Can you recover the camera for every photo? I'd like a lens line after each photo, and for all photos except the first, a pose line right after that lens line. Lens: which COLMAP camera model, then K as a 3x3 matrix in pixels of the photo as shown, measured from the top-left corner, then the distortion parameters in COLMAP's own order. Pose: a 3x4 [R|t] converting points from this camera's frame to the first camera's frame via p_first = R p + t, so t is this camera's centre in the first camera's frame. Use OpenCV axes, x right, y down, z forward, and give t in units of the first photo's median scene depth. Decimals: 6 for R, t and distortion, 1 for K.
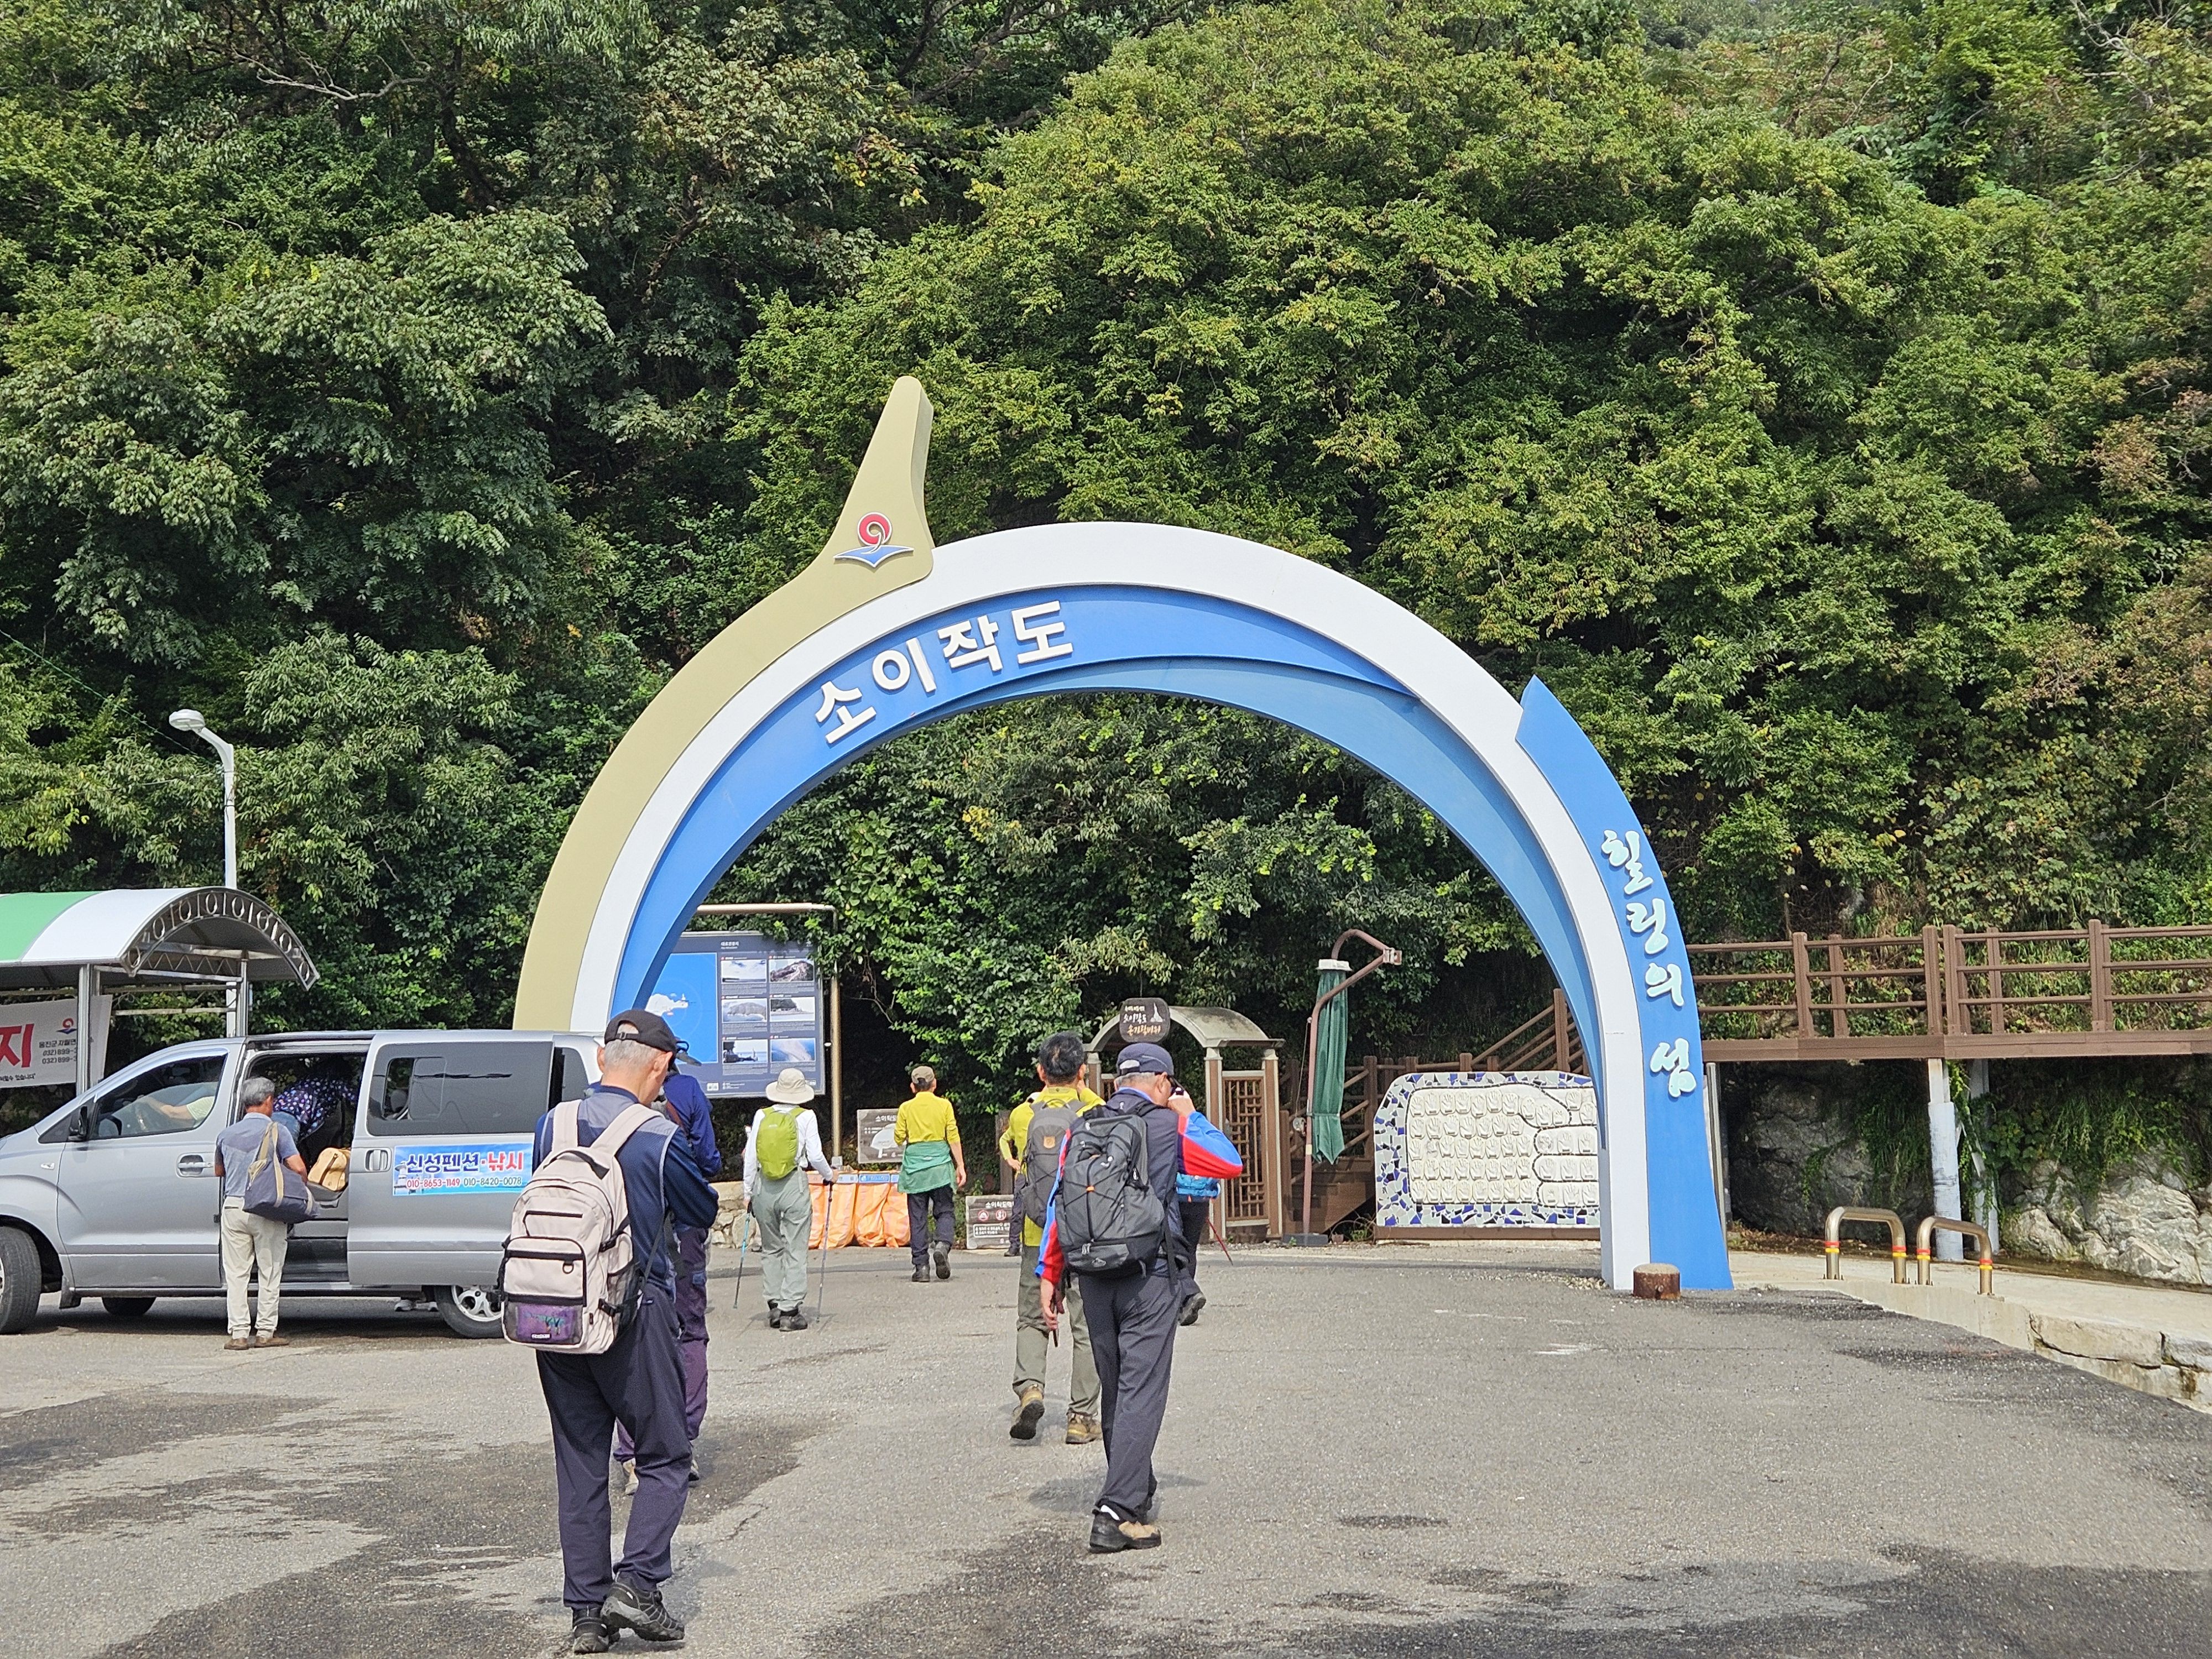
lens RADIAL K [[2657.2, 0, 1106.0], [0, 2657.2, 829.5], [0, 0, 1]] dist [0.063814, -0.025223]
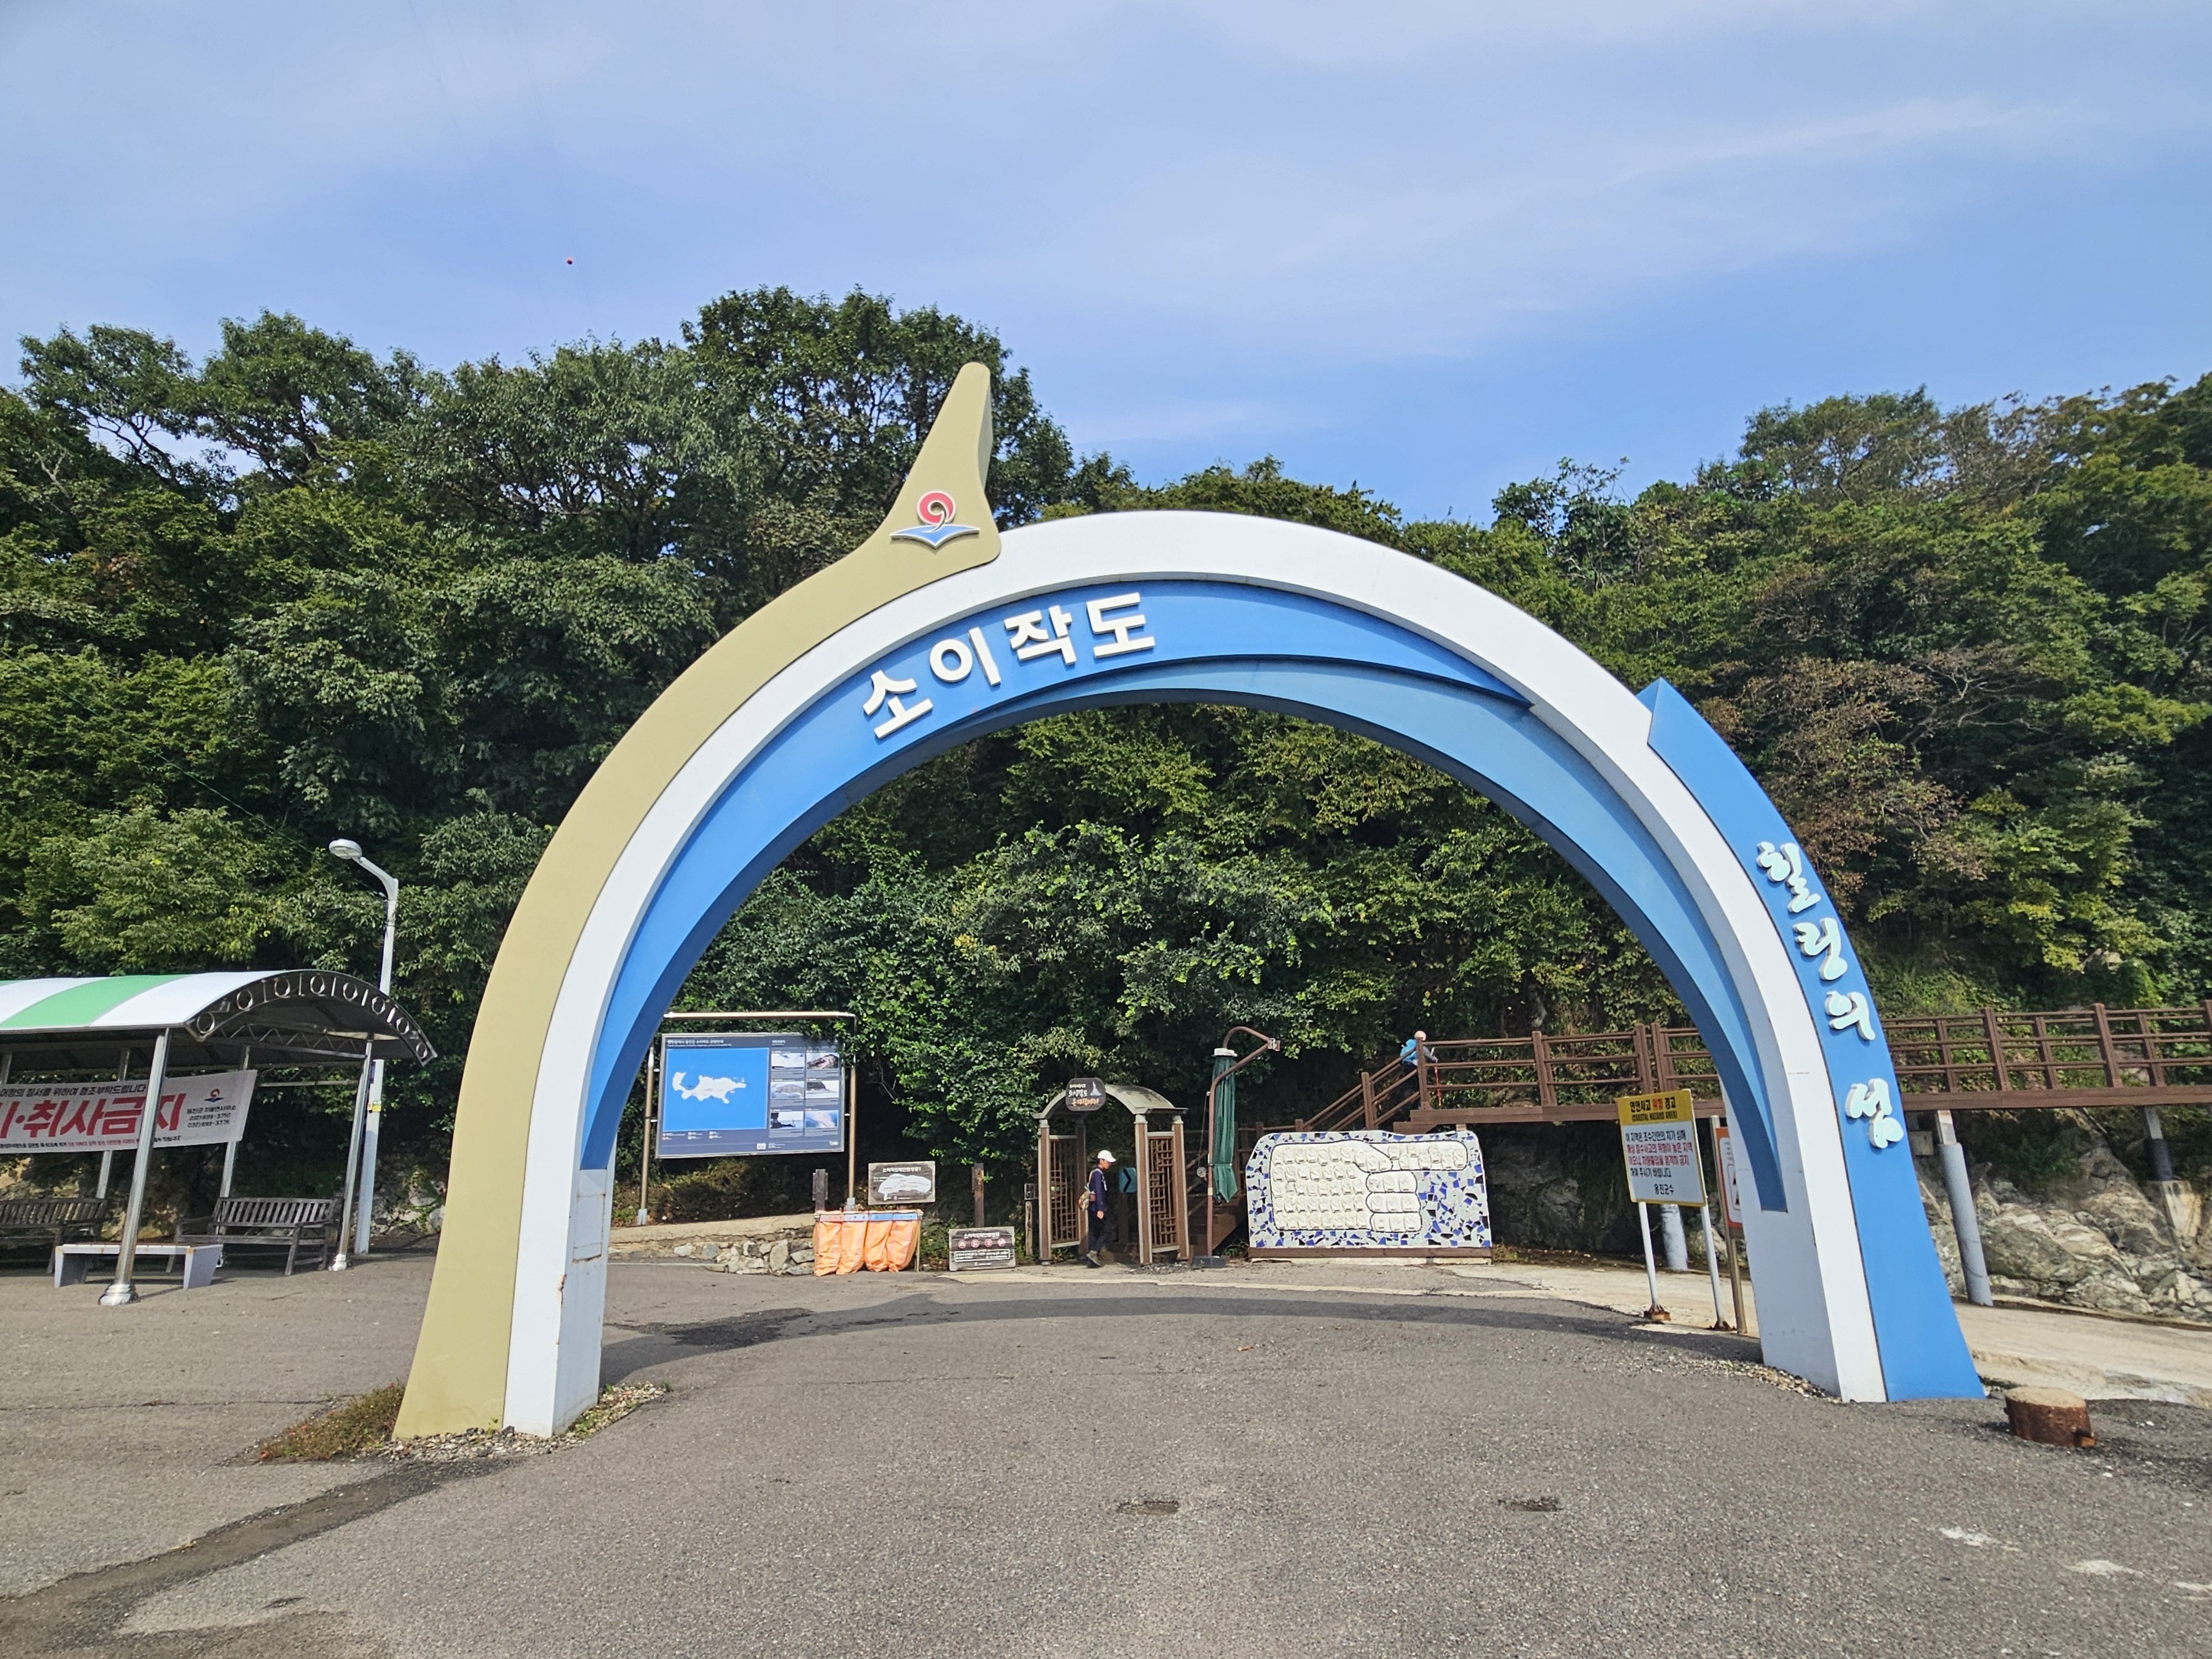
lens RADIAL K [[1155.0, 0, 1084.0], [0, 1155.0, 852.2], [0, 0, 1]] dist [-0.000415, 0.000339]
pose [[0.994901, 0.018537, 0.099138, -0.046693], [-0.003239, 0.988330, -0.152291, 0.039044], [-0.100804, 0.151194, 0.983351, 0.396503]]
